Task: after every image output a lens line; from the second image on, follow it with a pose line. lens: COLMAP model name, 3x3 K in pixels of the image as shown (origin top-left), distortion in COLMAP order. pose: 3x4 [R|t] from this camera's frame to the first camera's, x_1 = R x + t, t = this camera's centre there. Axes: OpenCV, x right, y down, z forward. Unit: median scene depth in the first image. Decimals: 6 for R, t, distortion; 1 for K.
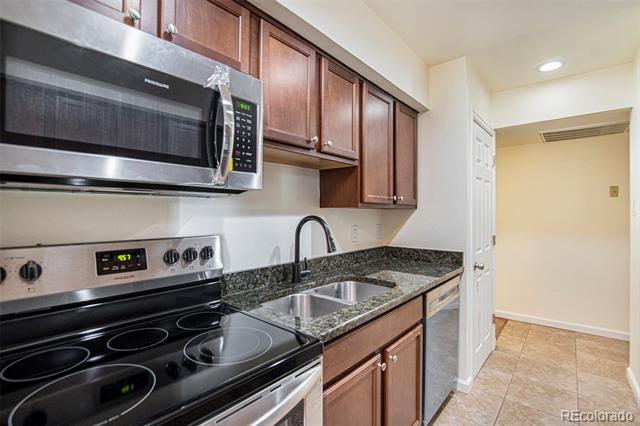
lens RADIAL K [[298.1, 0, 319.0], [0, 298.1, 210.8], [0, 0, 1]] dist [-0.025840, 0.001193]
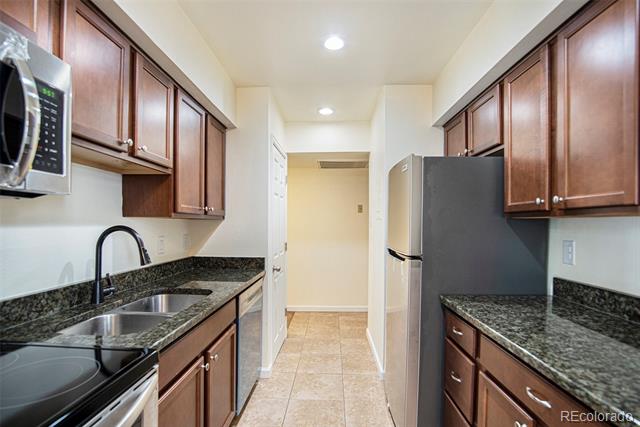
lens RADIAL K [[300.7, 0, 319.1], [0, 300.7, 227.5], [0, 0, 1]] dist [-0.041226, 0.001548]
pose [[0.785208, -0.004164, 0.619218, -0.092265], [-0.007700, 0.999834, 0.016487, 0.002604], [-0.619184, -0.017713, 0.785046, -0.059205]]
